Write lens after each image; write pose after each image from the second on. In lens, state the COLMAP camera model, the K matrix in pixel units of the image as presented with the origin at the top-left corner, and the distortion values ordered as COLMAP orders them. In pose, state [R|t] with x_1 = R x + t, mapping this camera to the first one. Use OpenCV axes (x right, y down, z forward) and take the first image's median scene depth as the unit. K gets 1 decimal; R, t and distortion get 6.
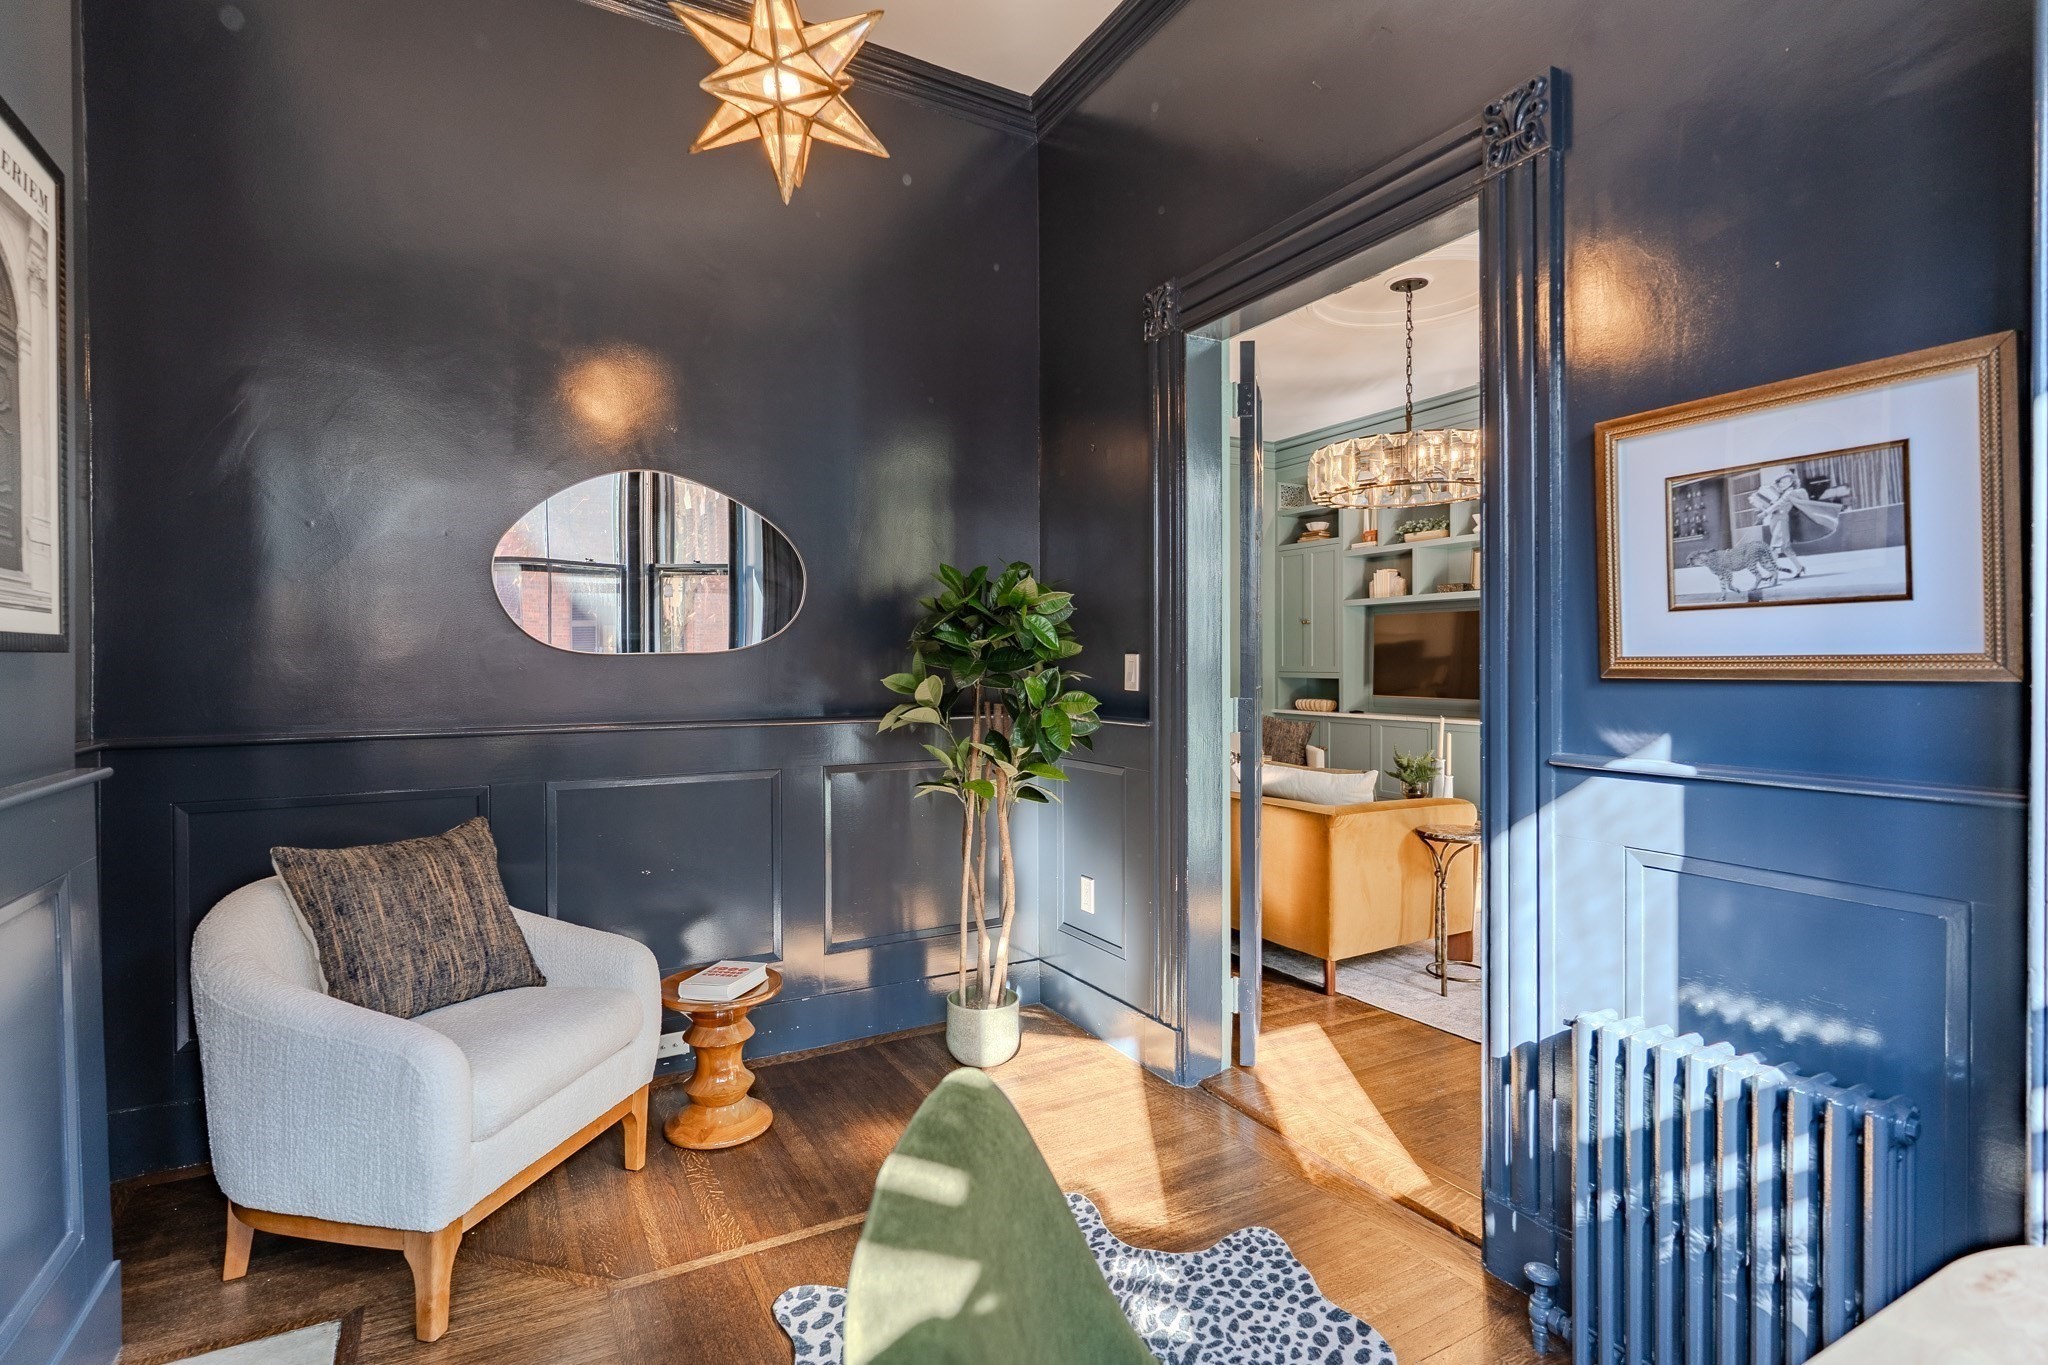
lens RADIAL K [[1011.4, 0, 1023.4], [0, 1011.4, 677.6], [0, 0, 1]] dist [-0.000393, 0.002256]
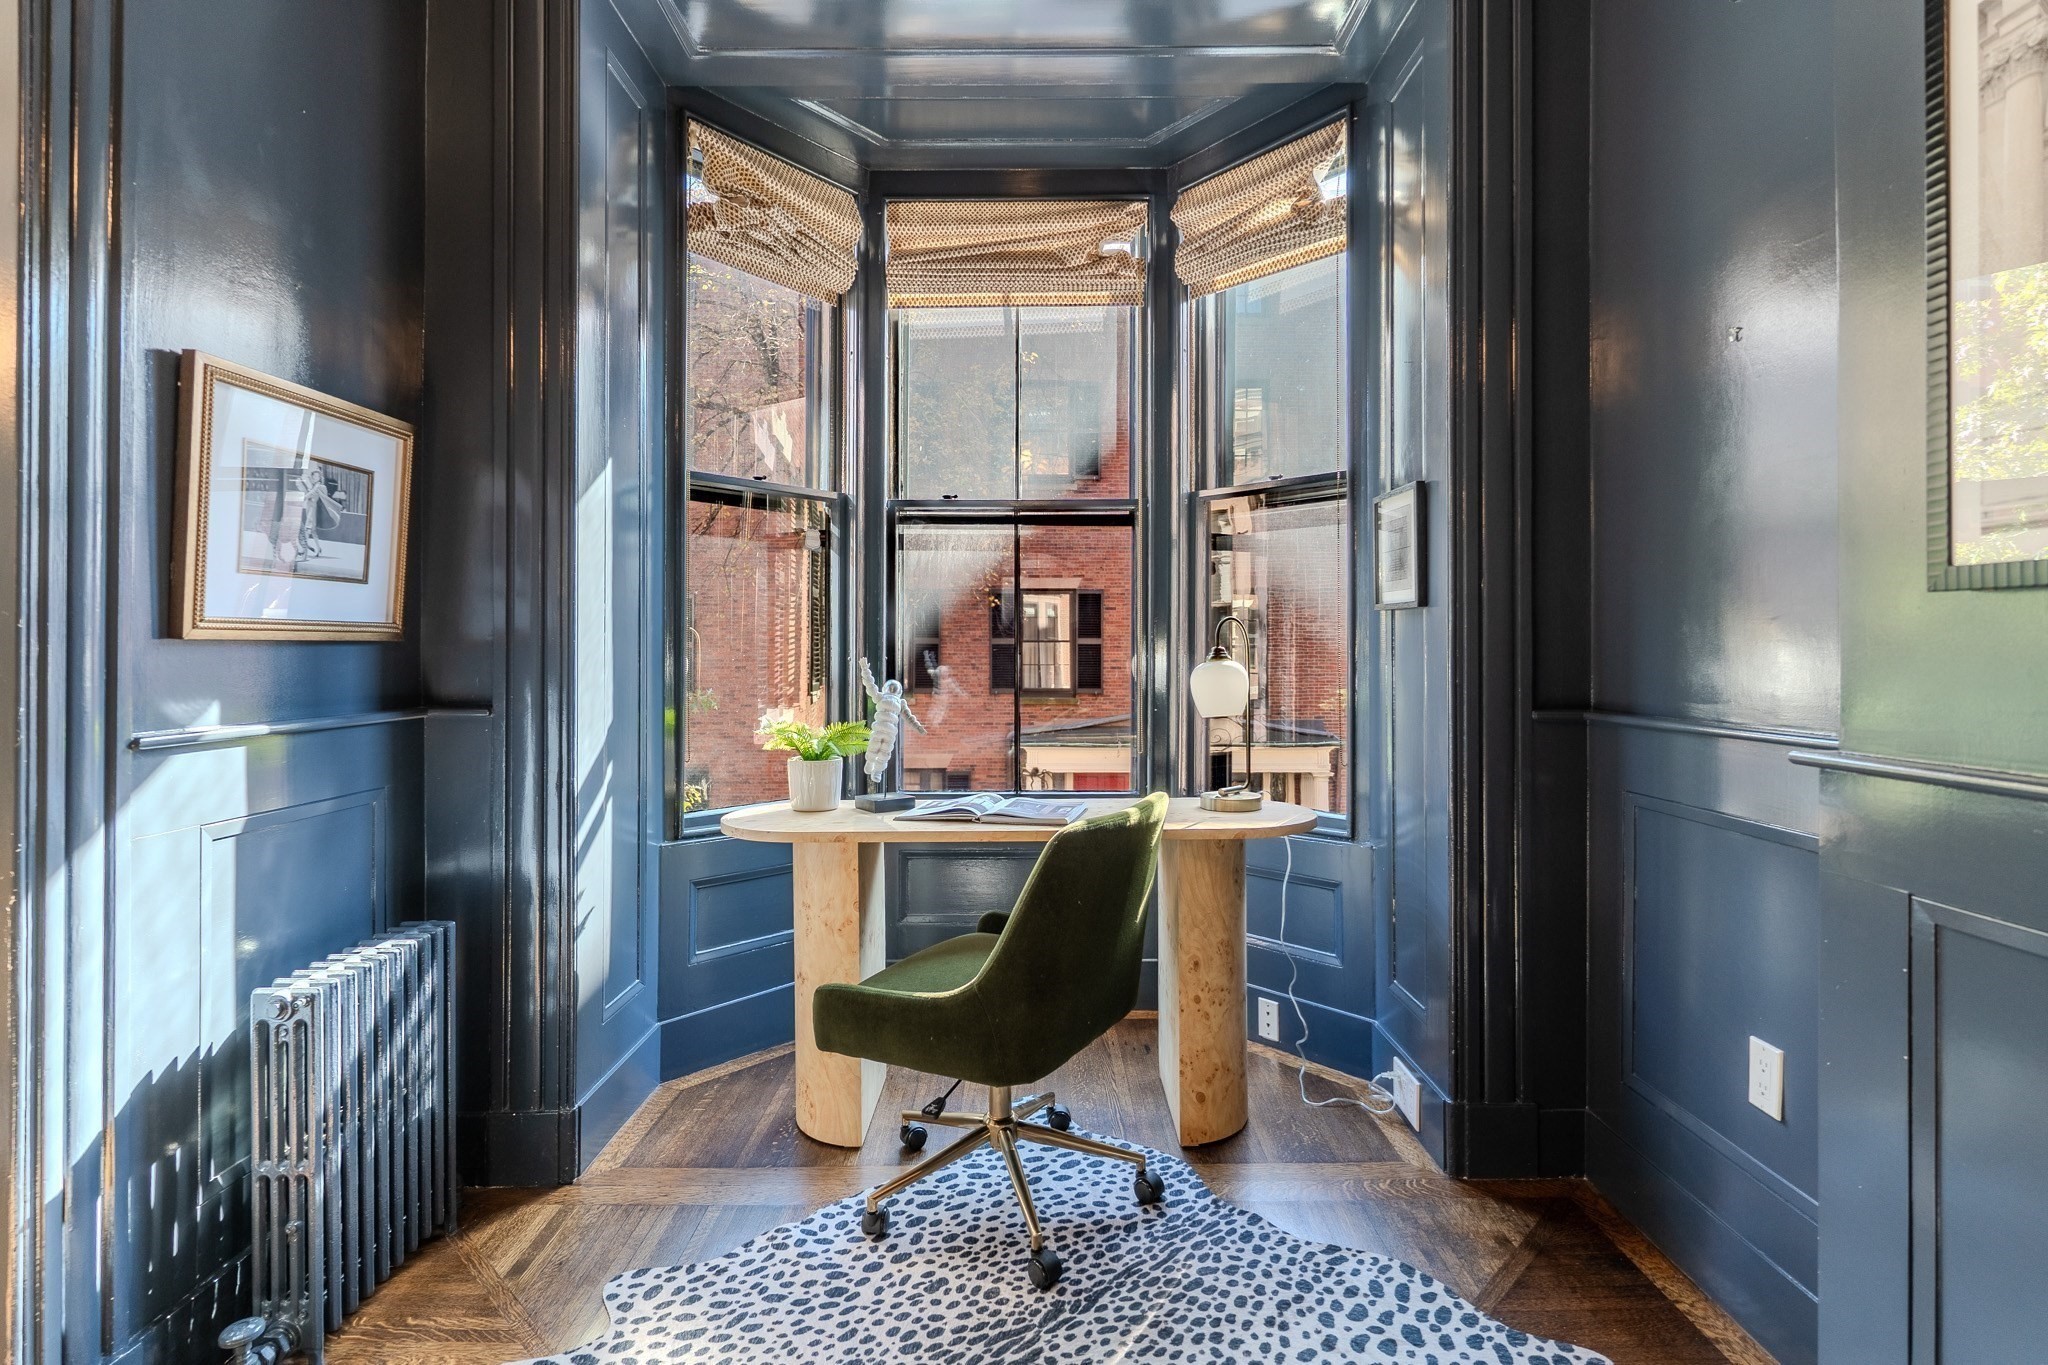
lens RADIAL K [[1011.4, 0, 1018.8], [0, 1011.4, 643.3], [0, 0, 1]] dist [-0.000393, 0.002256]
pose [[-0.869640, 0.007478, 0.493630, -0.402366], [0.010629, 0.999937, 0.003578, 0.006728], [-0.493572, 0.008358, -0.869665, 1.174025]]
